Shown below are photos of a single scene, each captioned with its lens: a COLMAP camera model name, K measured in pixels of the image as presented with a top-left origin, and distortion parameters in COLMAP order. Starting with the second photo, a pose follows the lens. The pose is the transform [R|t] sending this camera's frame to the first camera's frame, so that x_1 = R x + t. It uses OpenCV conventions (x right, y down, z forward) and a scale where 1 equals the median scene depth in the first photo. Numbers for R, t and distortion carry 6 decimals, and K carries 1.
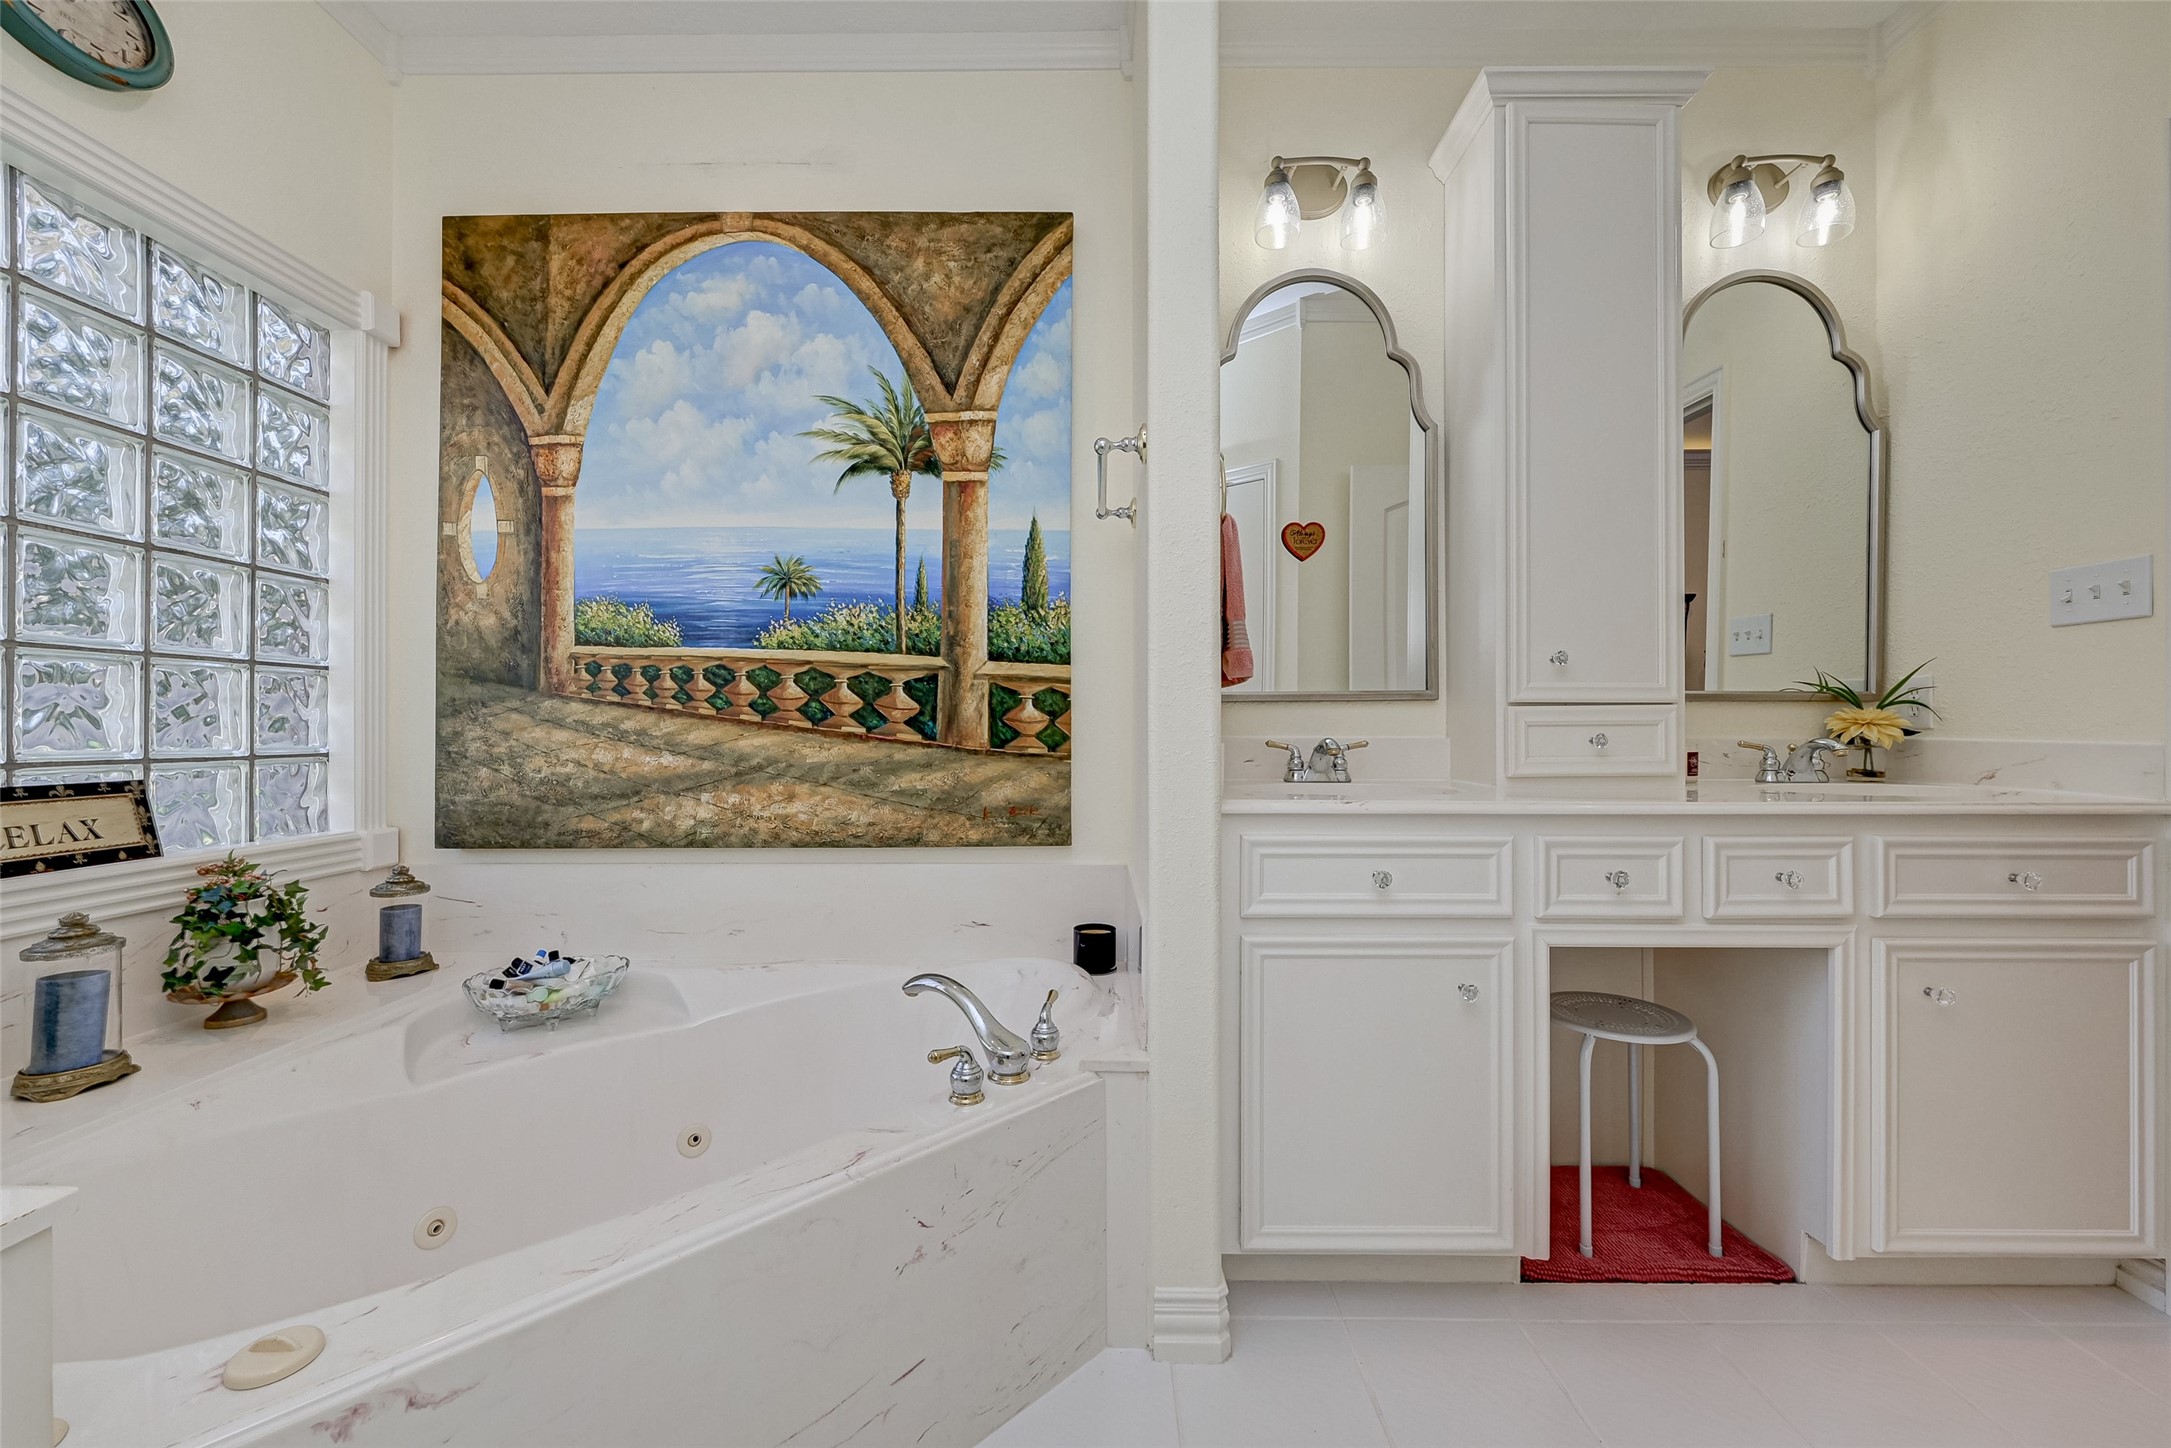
lens RADIAL K [[876.4, 0, 1085.8], [0, 876.4, 727.0], [0, 0, 1]] dist [0.001905, -0.000008]
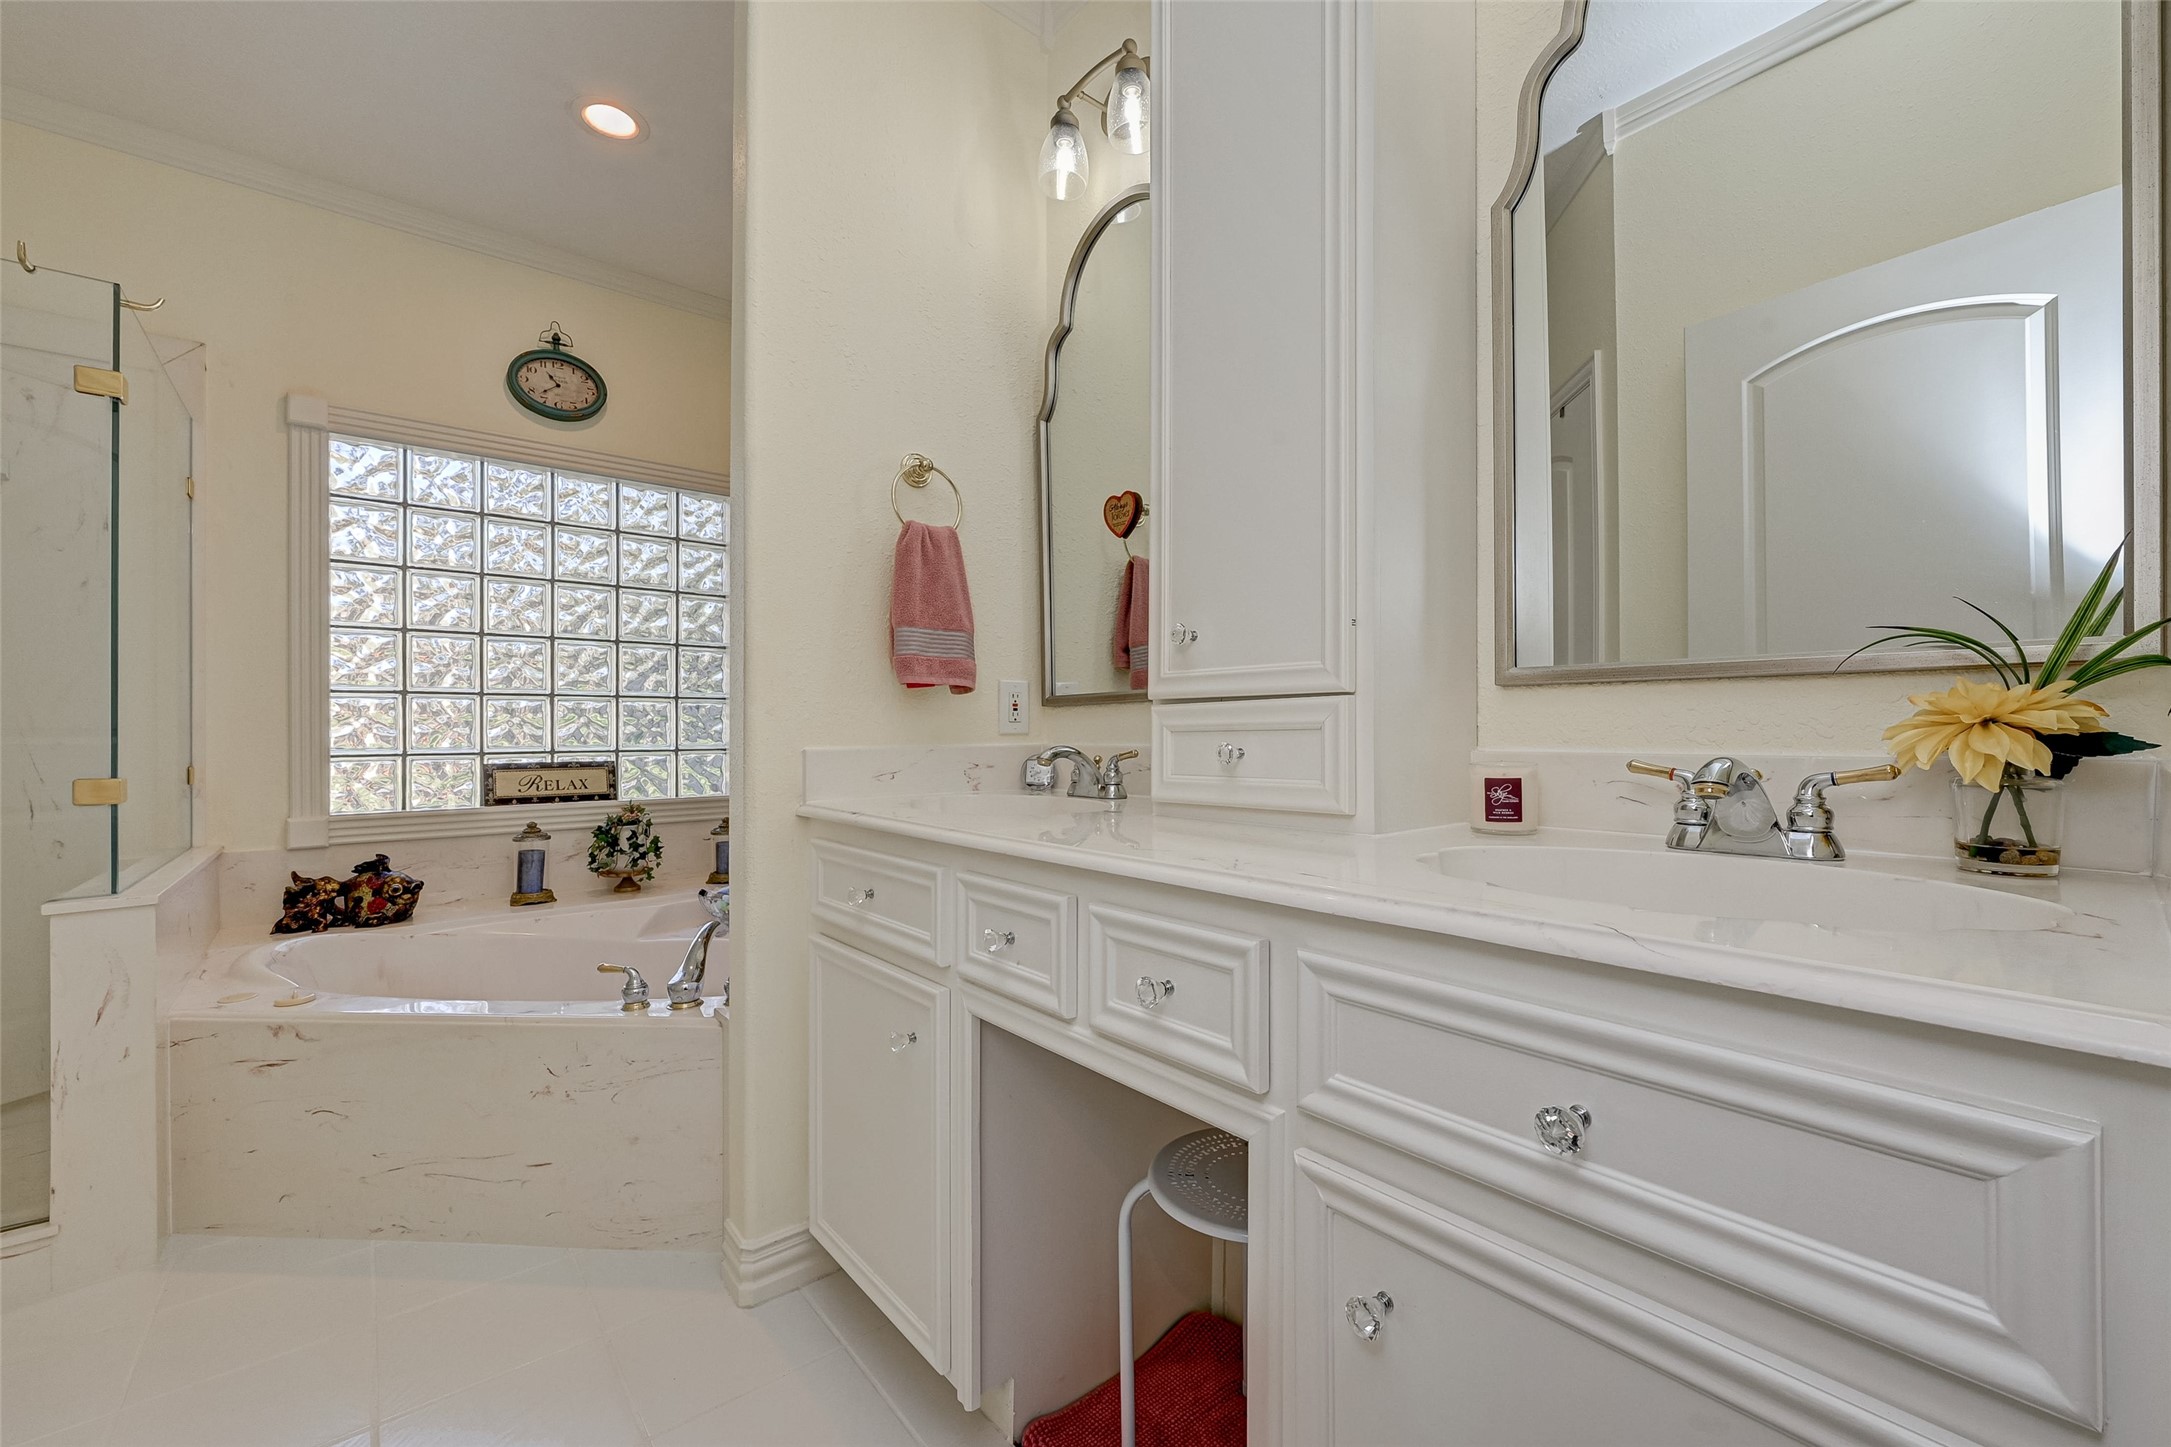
lens RADIAL K [[876.4, 0, 1085.8], [0, 876.4, 726.5], [0, 0, 1]] dist [0.001905, -0.000008]
pose [[0.646616, -0.005547, -0.762796, 1.187697], [0.006158, 0.999979, -0.002051, -0.006743], [0.762791, -0.003371, 0.646636, 0.563296]]
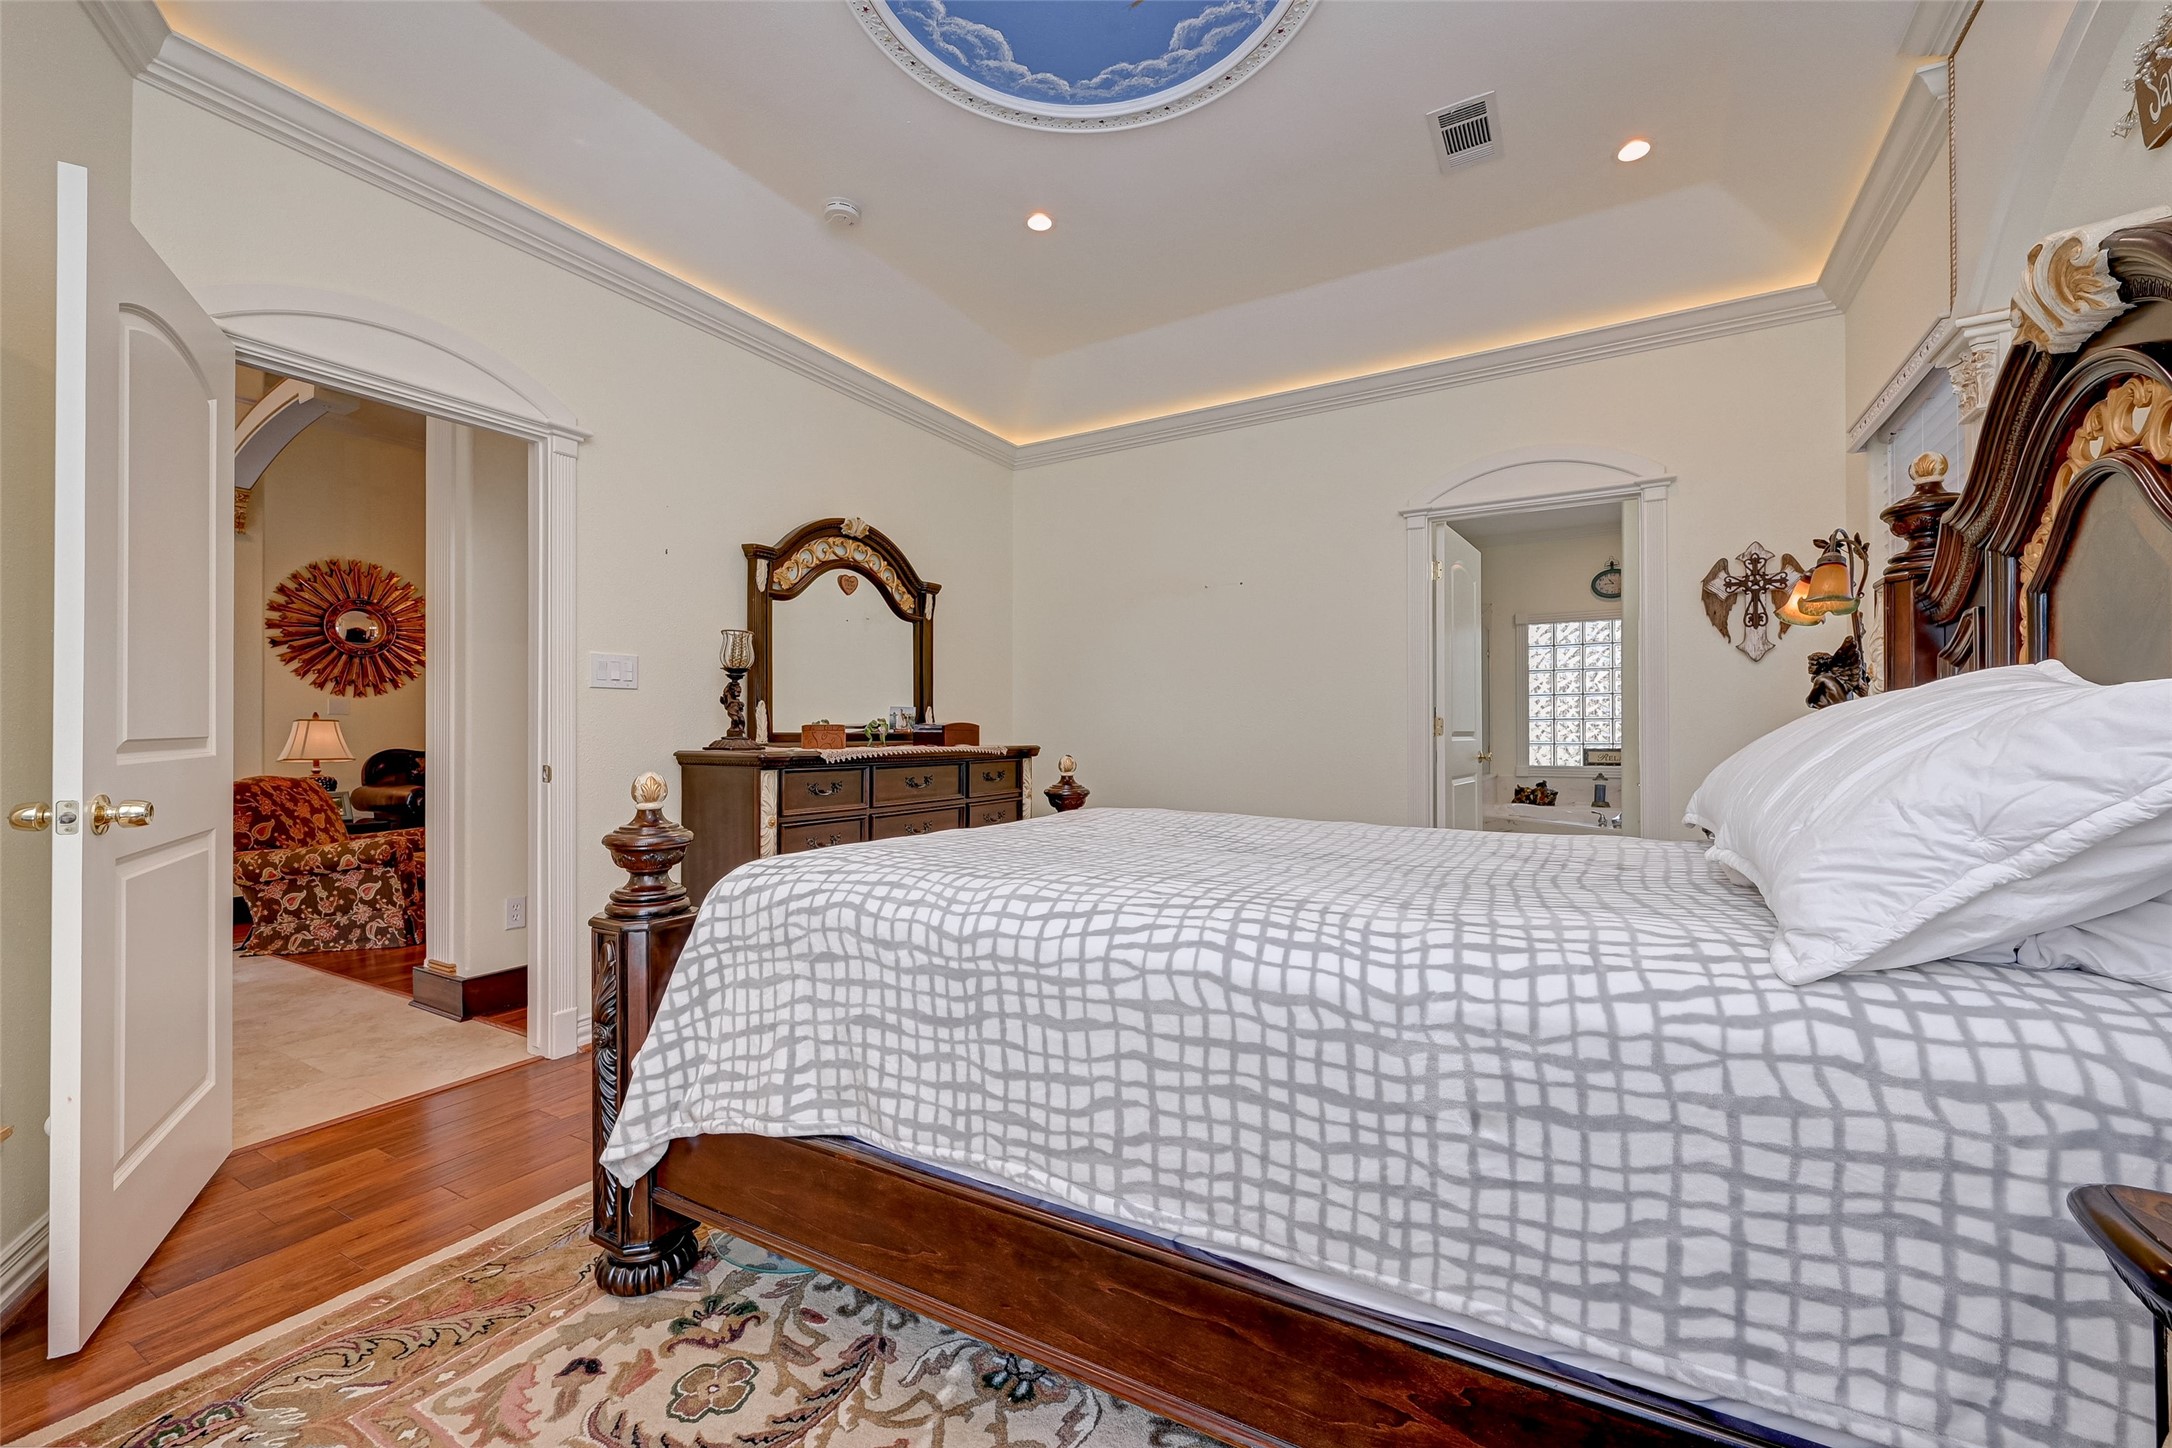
lens RADIAL K [[876.8, 0, 1086.3], [0, 876.8, 727.0], [0, 0, 1]] dist [0.001905, -0.000008]
pose [[-0.499530, -0.004473, -0.866285, 3.921981], [0.004254, 0.999962, -0.007616, -0.022255], [0.866286, -0.007489, -0.499492, 0.816491]]
